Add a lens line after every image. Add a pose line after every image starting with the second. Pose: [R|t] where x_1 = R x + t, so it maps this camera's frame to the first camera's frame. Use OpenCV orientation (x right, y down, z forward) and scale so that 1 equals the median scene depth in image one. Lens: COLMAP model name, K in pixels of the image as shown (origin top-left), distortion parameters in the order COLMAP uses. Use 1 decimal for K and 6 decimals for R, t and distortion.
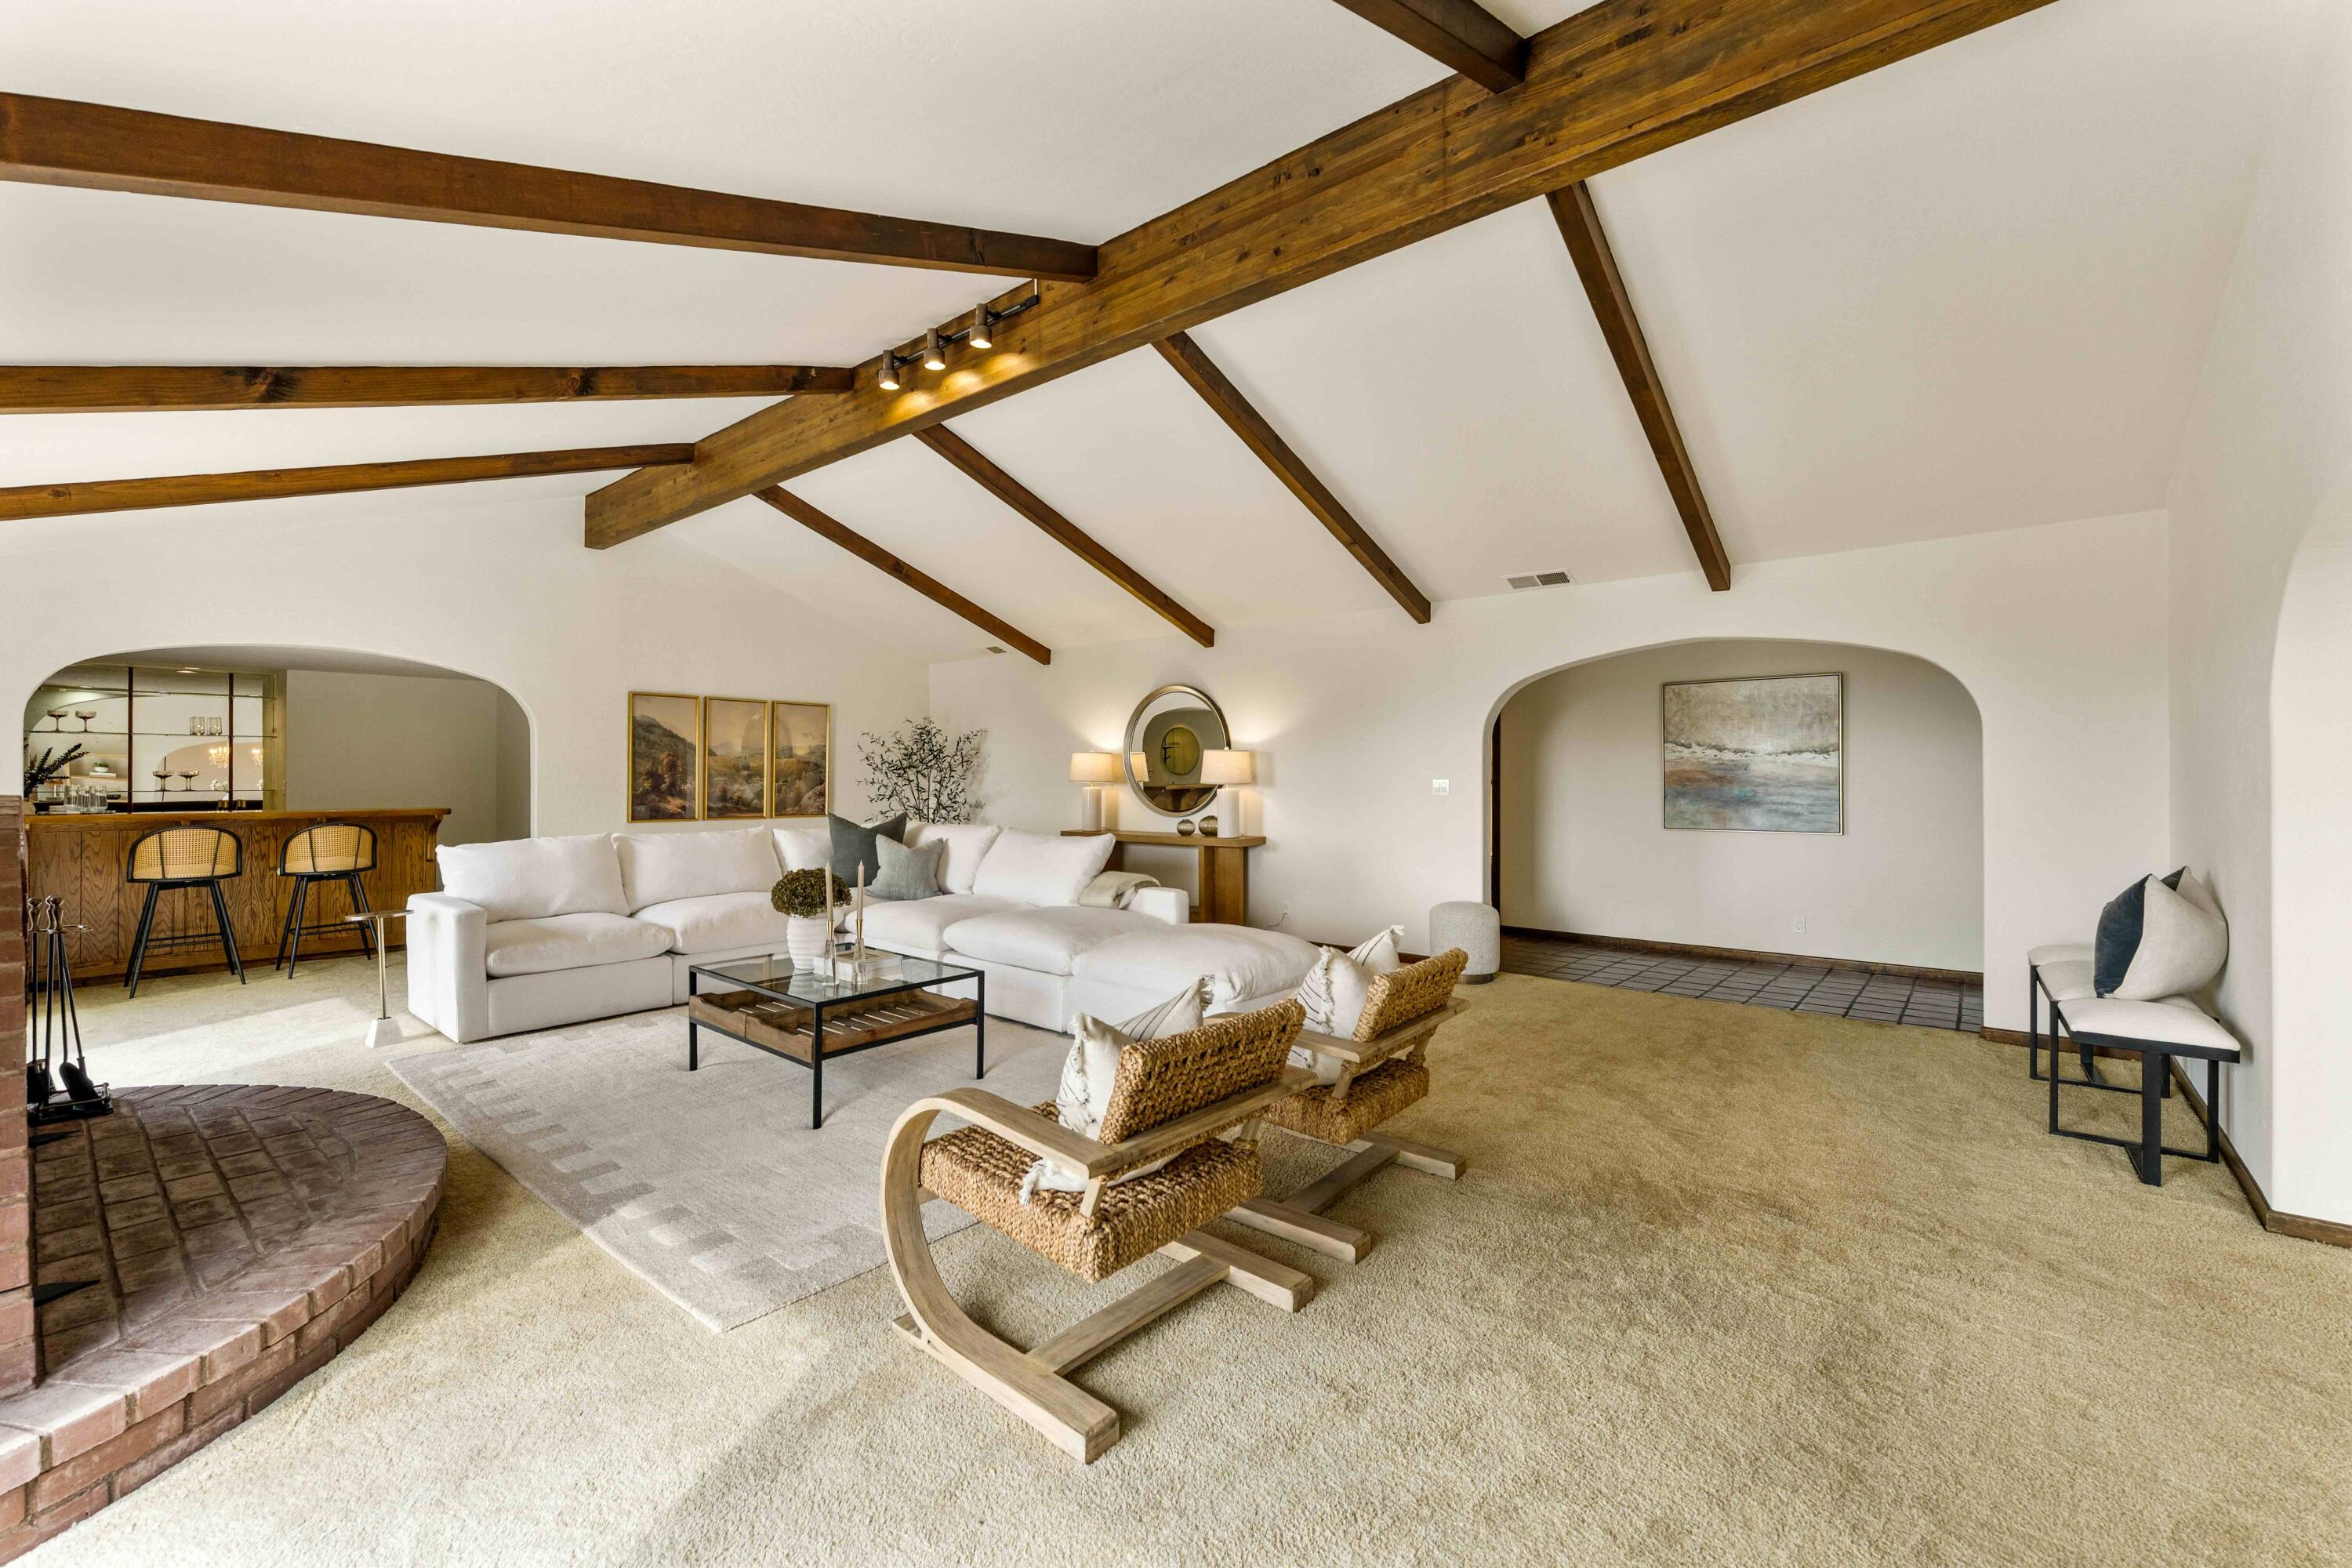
lens RADIAL K [[955.6, 0, 1166.0], [0, 955.6, 782.5], [0, 0, 1]] dist [-0.002389, -0.000192]
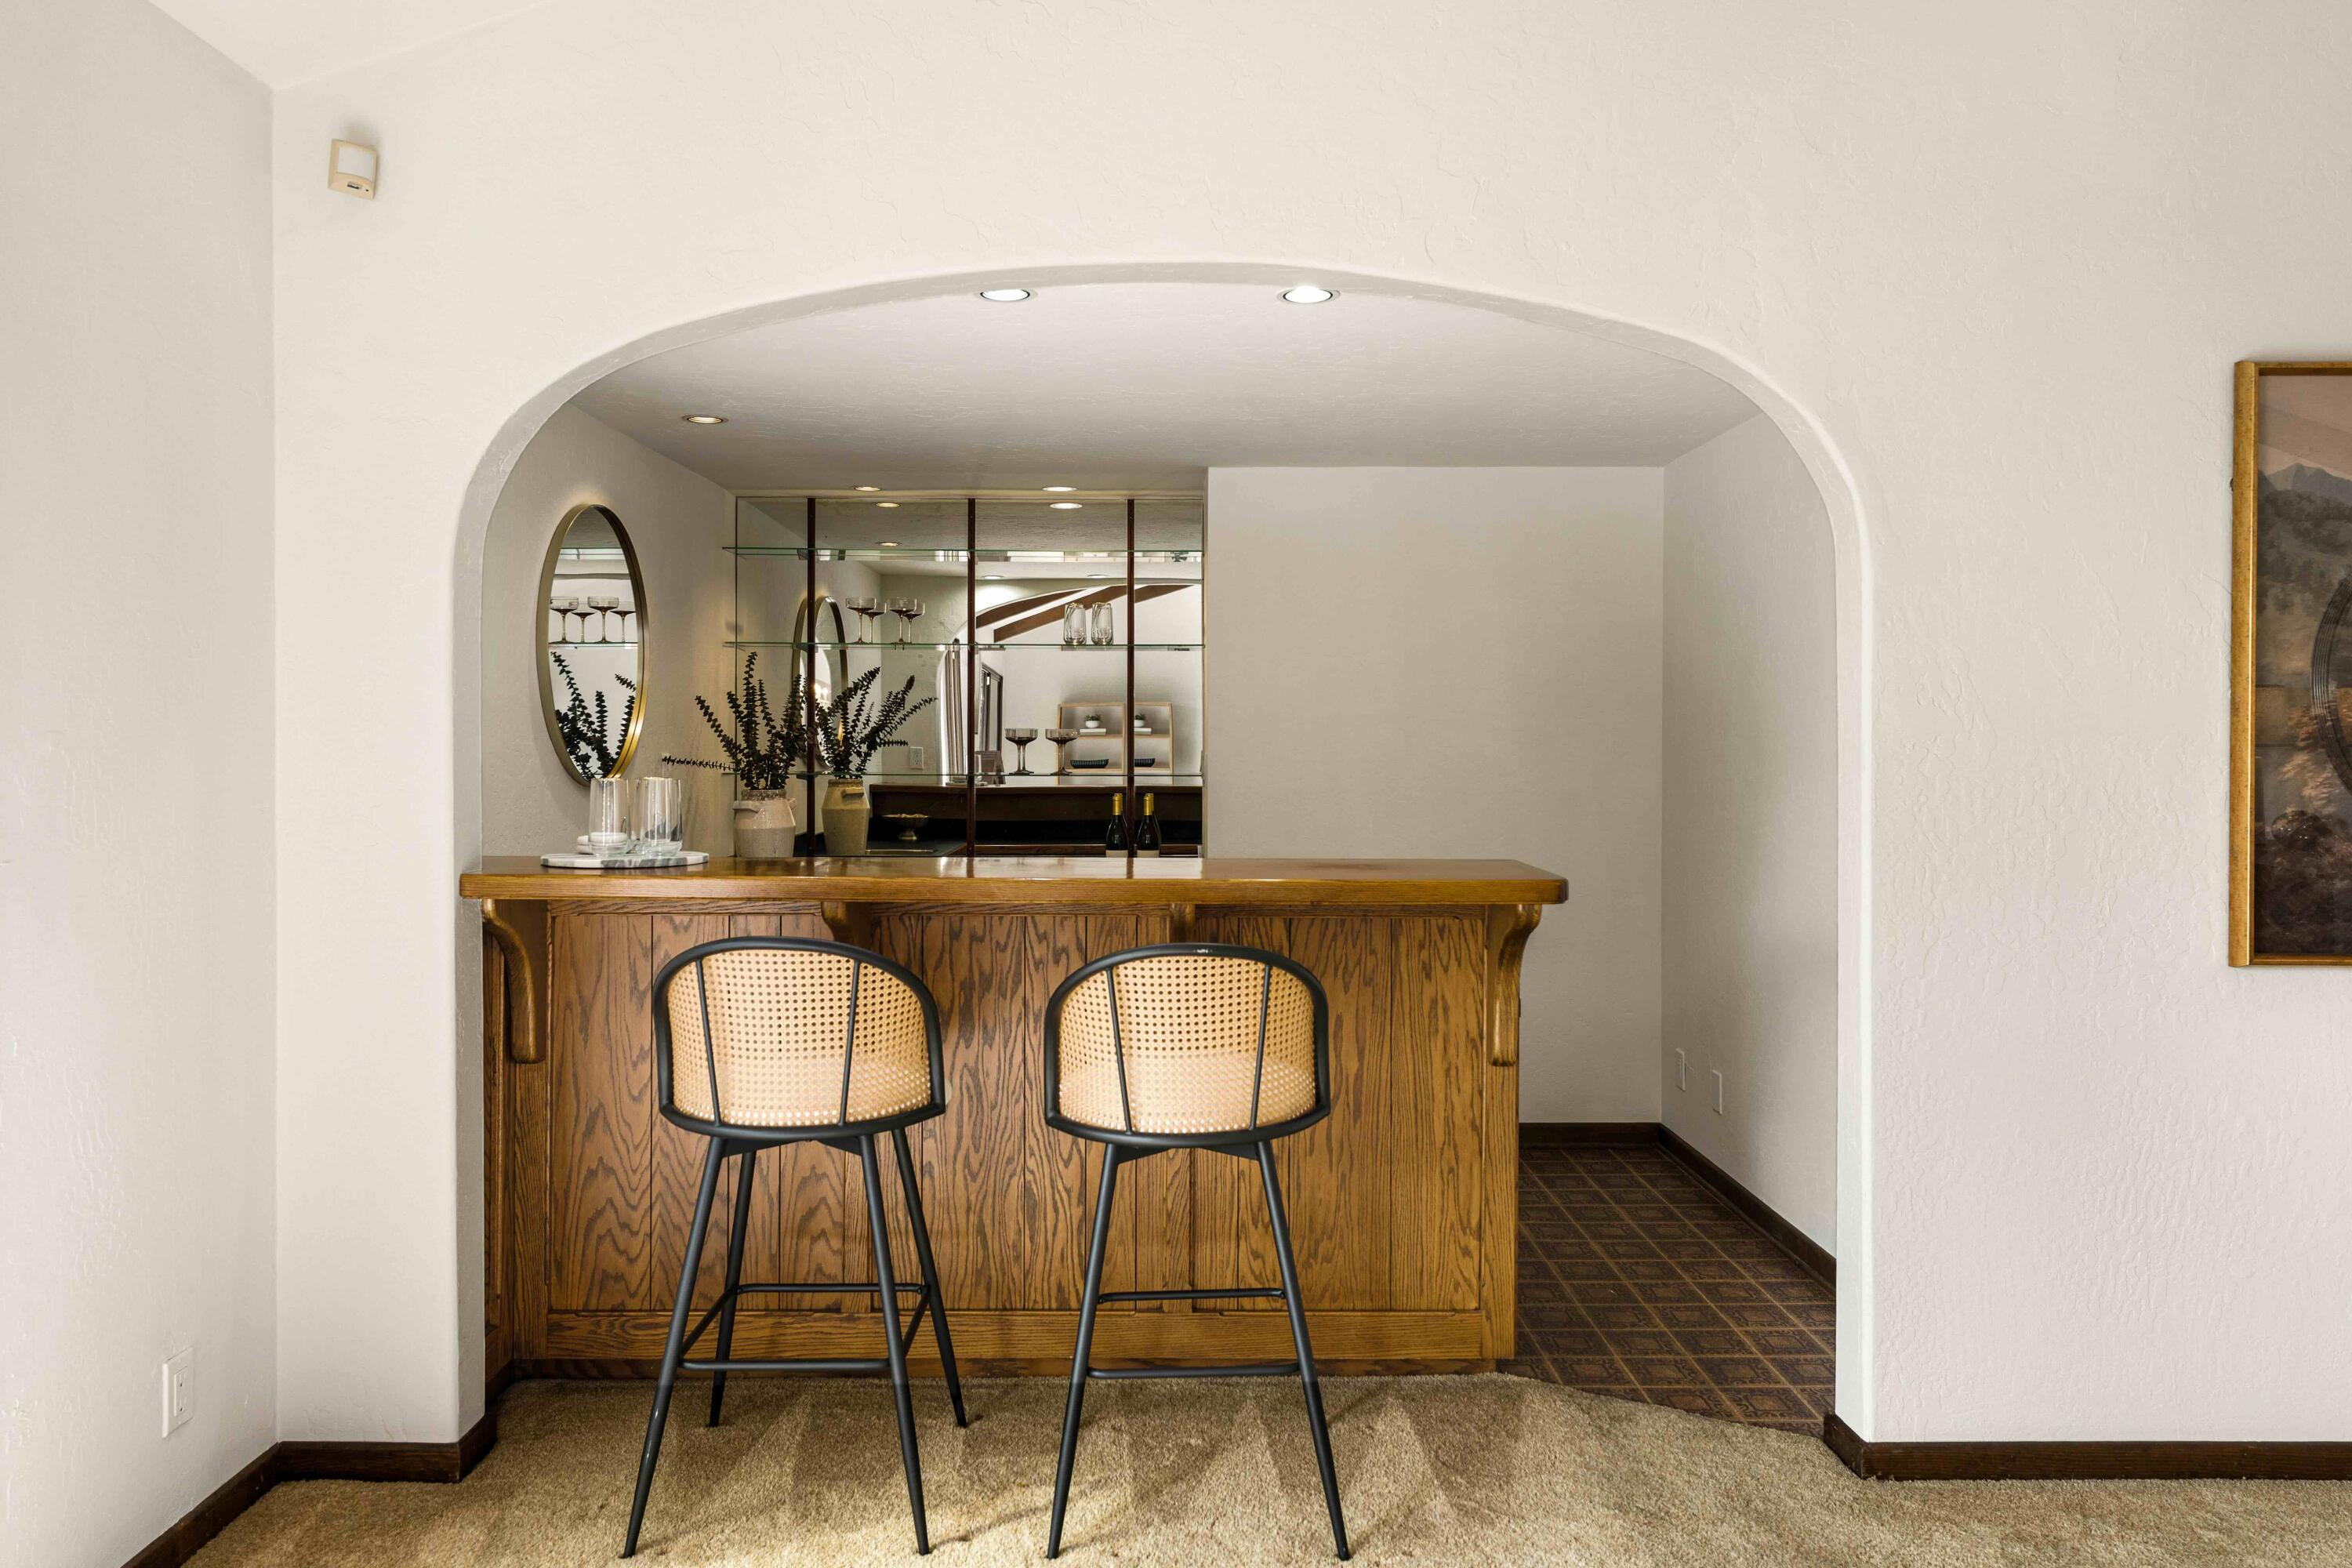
lens RADIAL K [[1627.0, 0, 1173.5], [0, 1627.0, 771.2], [0, 0, 1]] dist [0.001226, 0.000205]
pose [[0.646933, 0.015664, -0.762386, -0.483761], [0.002356, 0.999743, 0.022540, -0.011388], [0.762543, -0.016378, 0.646730, 0.635491]]
